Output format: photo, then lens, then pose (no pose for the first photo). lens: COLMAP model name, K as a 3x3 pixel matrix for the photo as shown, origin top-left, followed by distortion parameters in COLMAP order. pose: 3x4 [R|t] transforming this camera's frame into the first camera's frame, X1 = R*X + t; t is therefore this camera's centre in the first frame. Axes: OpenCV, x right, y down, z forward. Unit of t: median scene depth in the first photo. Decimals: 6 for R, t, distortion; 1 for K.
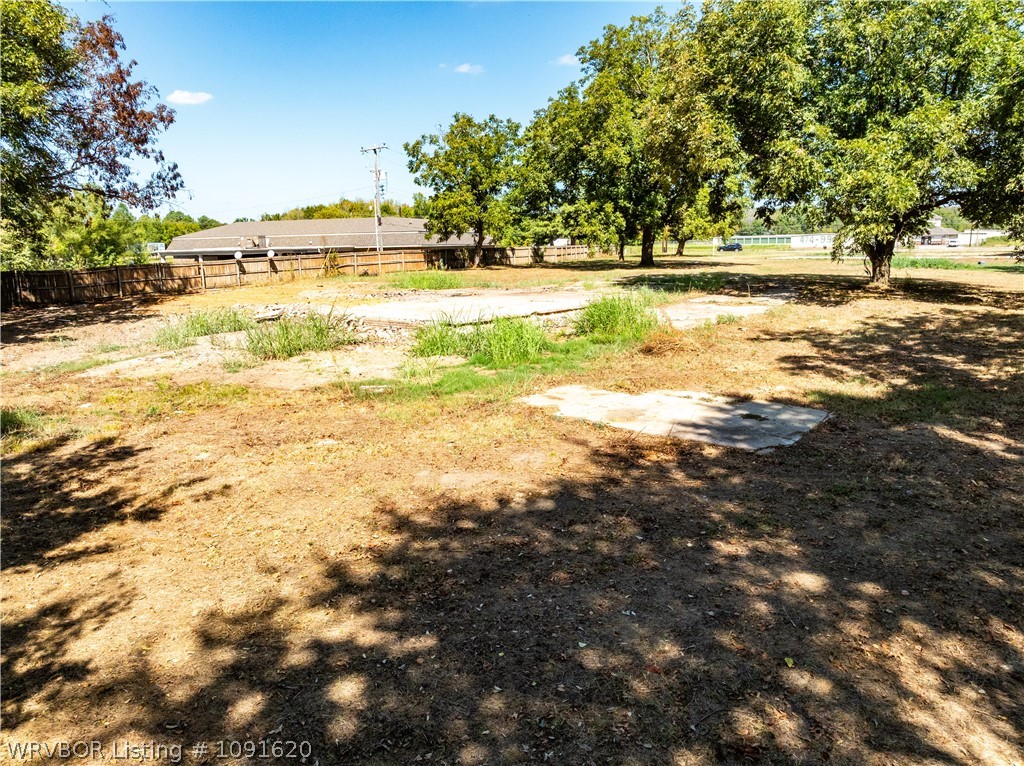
lens RADIAL K [[721.4, 0, 521.3], [0, 721.4, 377.4], [0, 0, 1]] dist [-0.019891, 0.004890]
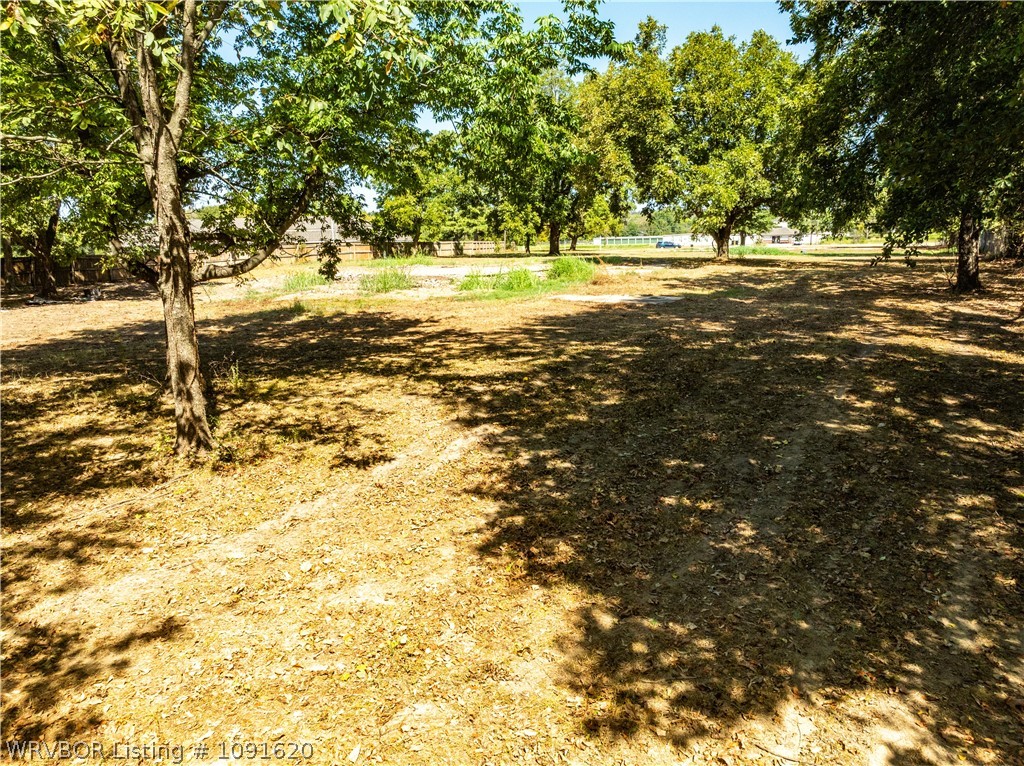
lens RADIAL K [[721.4, 0, 503.5], [0, 721.4, 385.0], [0, 0, 1]] dist [-0.019891, 0.004890]
pose [[0.990259, -0.027395, 0.136517, -0.204297], [0.026580, 0.999616, 0.007787, 0.132855], [-0.136678, -0.004083, 0.990607, -0.519910]]
